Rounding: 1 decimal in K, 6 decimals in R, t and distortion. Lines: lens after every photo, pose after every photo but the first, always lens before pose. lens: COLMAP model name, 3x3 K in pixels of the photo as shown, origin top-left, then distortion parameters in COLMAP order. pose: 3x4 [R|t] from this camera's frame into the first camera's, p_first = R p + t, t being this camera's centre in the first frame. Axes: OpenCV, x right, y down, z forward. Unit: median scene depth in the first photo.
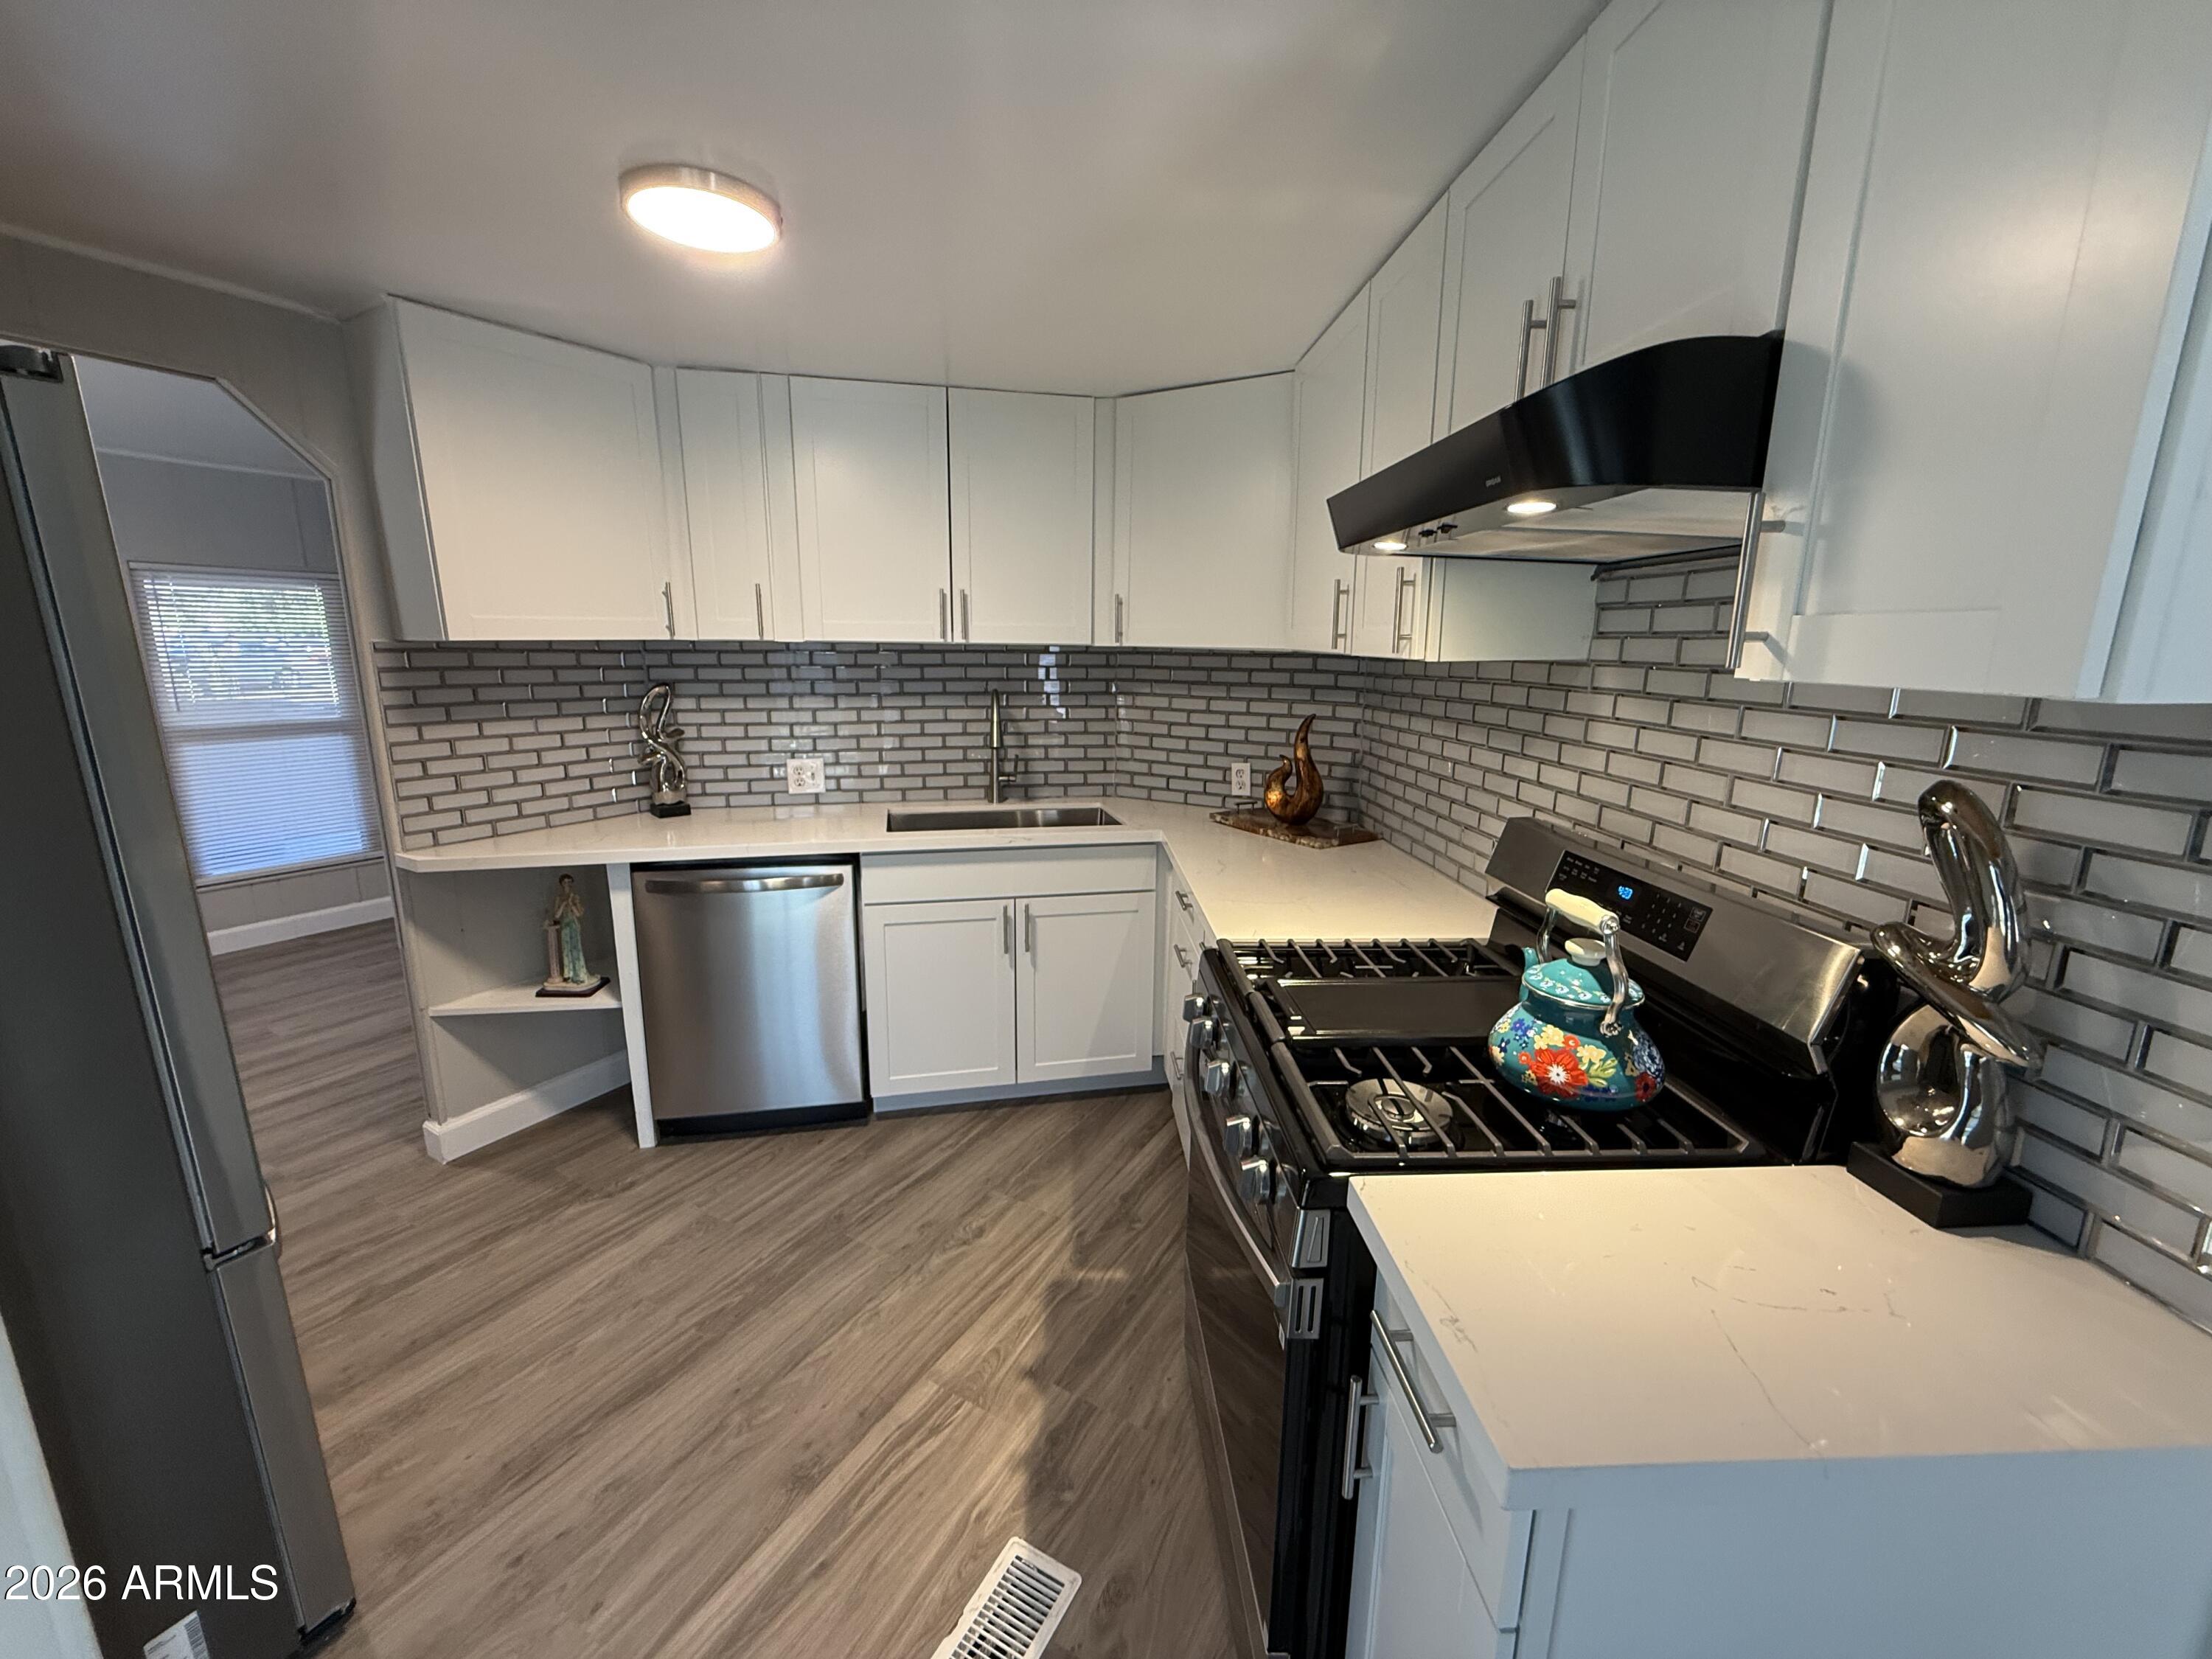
lens RADIAL K [[883.4, 0, 1101.2], [0, 883.4, 834.5], [0, 0, 1]] dist [0.000023, -0.000208]
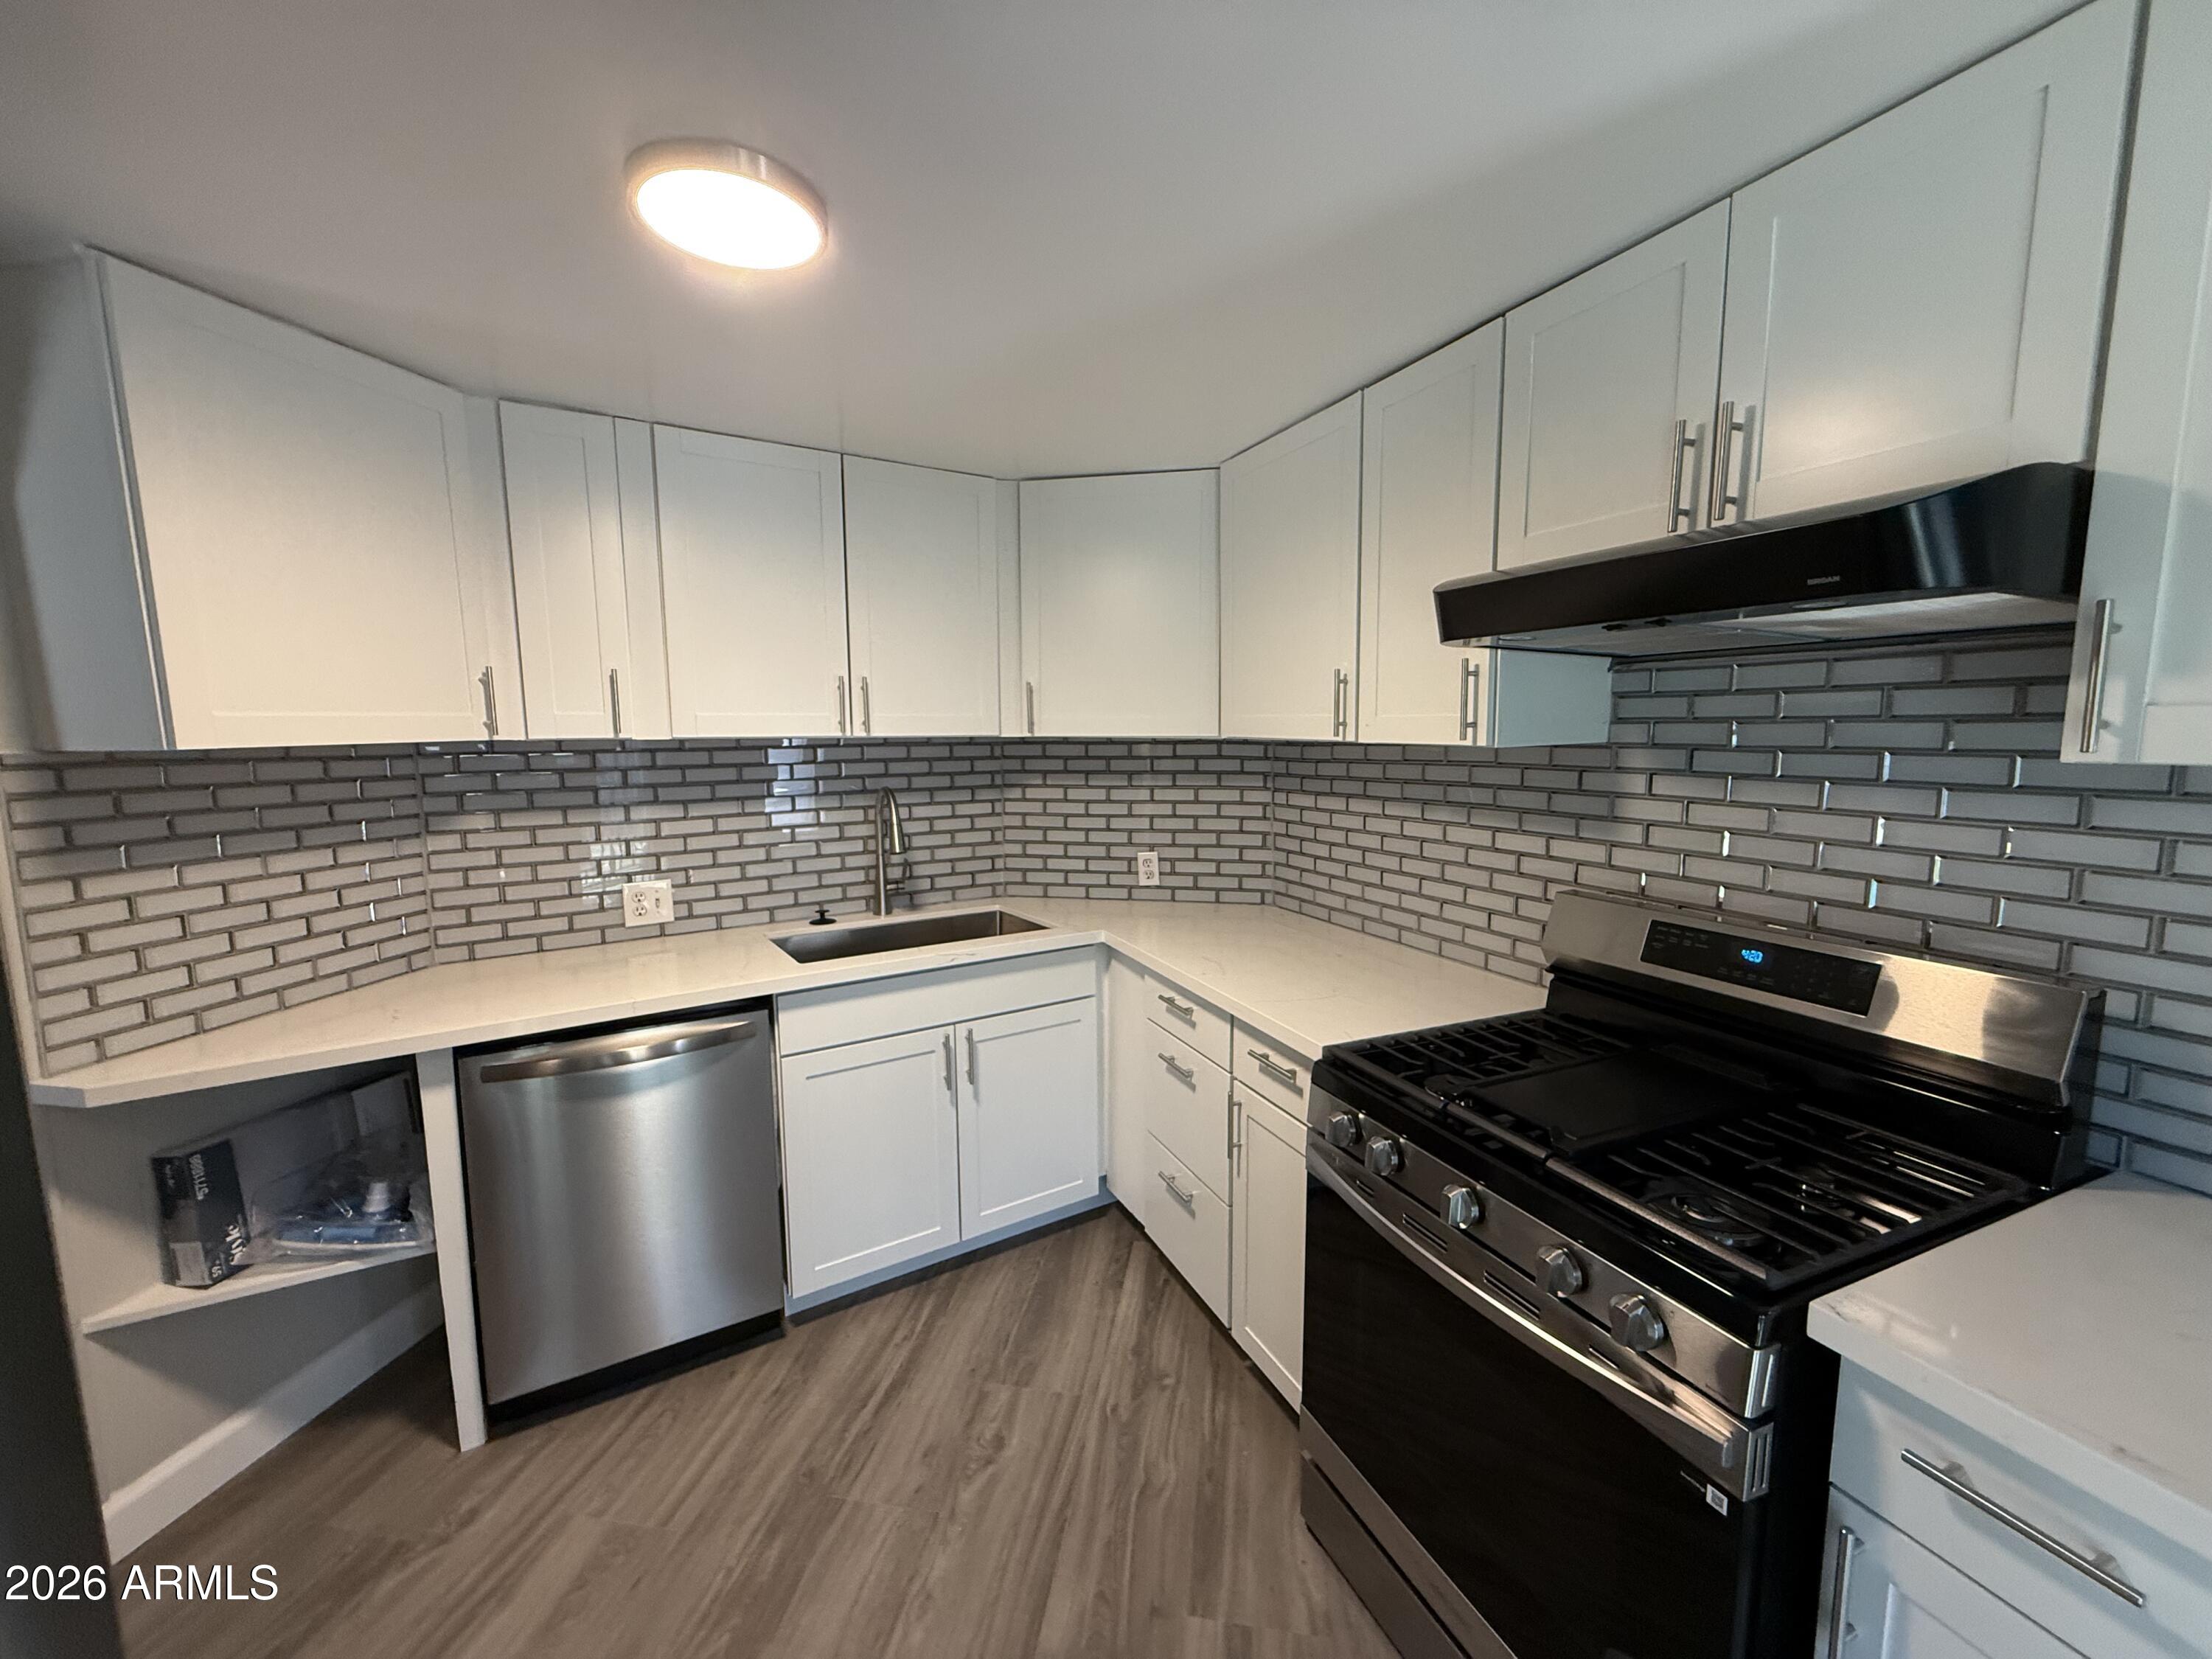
lens RADIAL K [[883.4, 0, 1102.9], [0, 883.4, 834.0], [0, 0, 1]] dist [0.000023, -0.000208]
pose [[0.938172, -0.057325, 0.341389, -0.248383], [0.089014, 0.992981, -0.077882, -0.033295], [-0.334529, 0.103455, 0.936690, 0.116362]]
